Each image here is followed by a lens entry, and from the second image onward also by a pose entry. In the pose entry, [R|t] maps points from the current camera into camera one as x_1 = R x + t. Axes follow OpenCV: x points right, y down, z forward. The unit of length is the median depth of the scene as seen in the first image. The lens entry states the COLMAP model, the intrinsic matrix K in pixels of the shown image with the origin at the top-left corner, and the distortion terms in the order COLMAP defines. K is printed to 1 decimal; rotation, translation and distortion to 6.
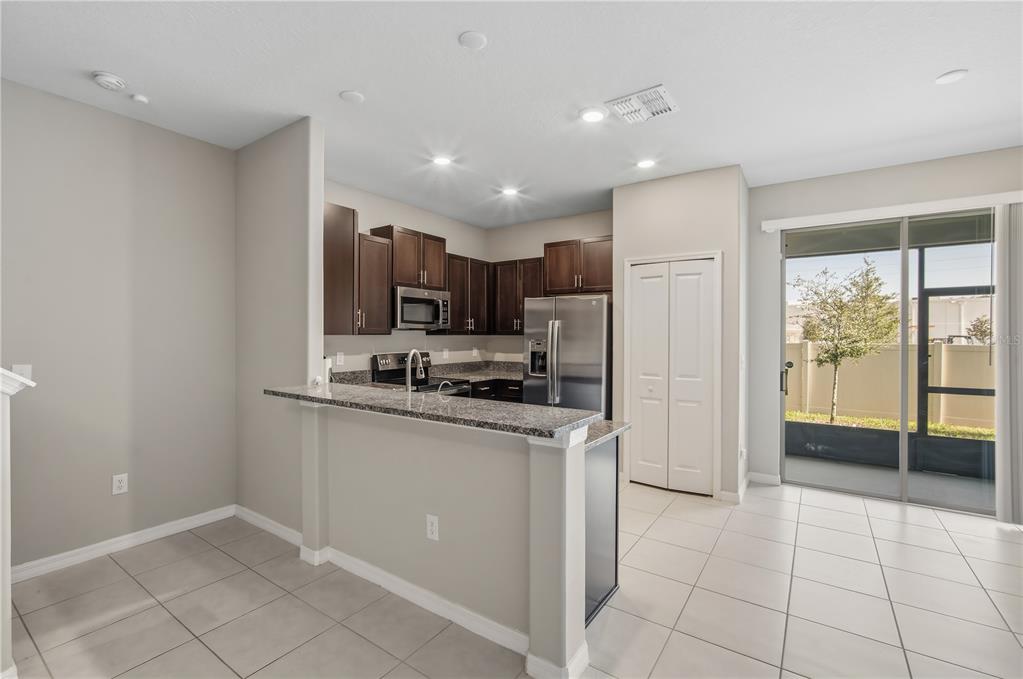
lens RADIAL K [[449.7, 0, 509.8], [0, 449.7, 333.5], [0, 0, 1]] dist [-0.009604, 0.000772]
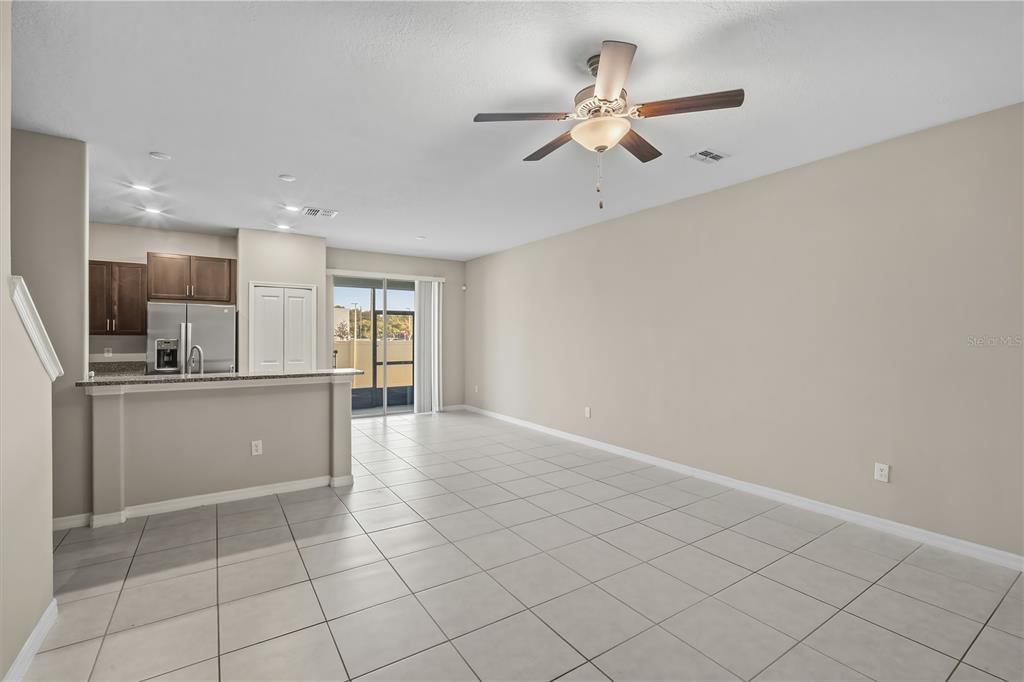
lens RADIAL K [[450.1, 0, 510.3], [0, 450.1, 335.0], [0, 0, 1]] dist [-0.009604, 0.000772]
pose [[0.369306, -0.001112, 0.929307, -0.679655], [-0.003099, 0.999992, 0.002428, -0.002543], [-0.929303, -0.003776, 0.369300, -0.255375]]
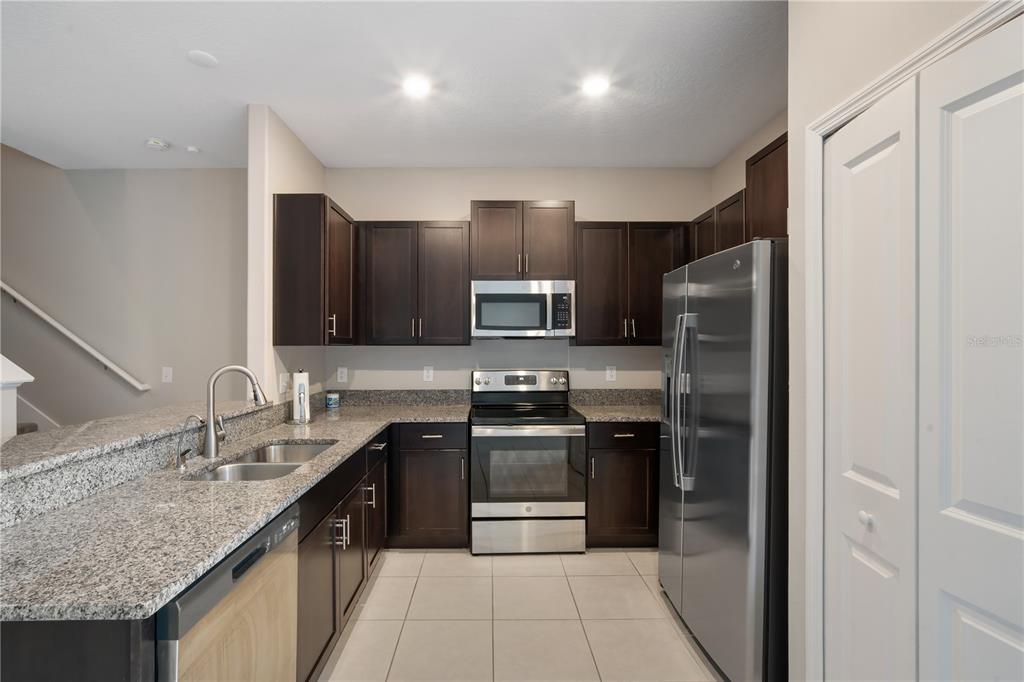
lens RADIAL K [[461.3, 0, 492.2], [0, 461.3, 345.2], [0, 0, 1]] dist [-0.017262, 0.000365]
pose [[0.573790, -0.003971, -0.818993, 0.364514], [0.004285, 0.999989, -0.001846, 0.003549], [0.818991, -0.002450, 0.573801, 0.534154]]
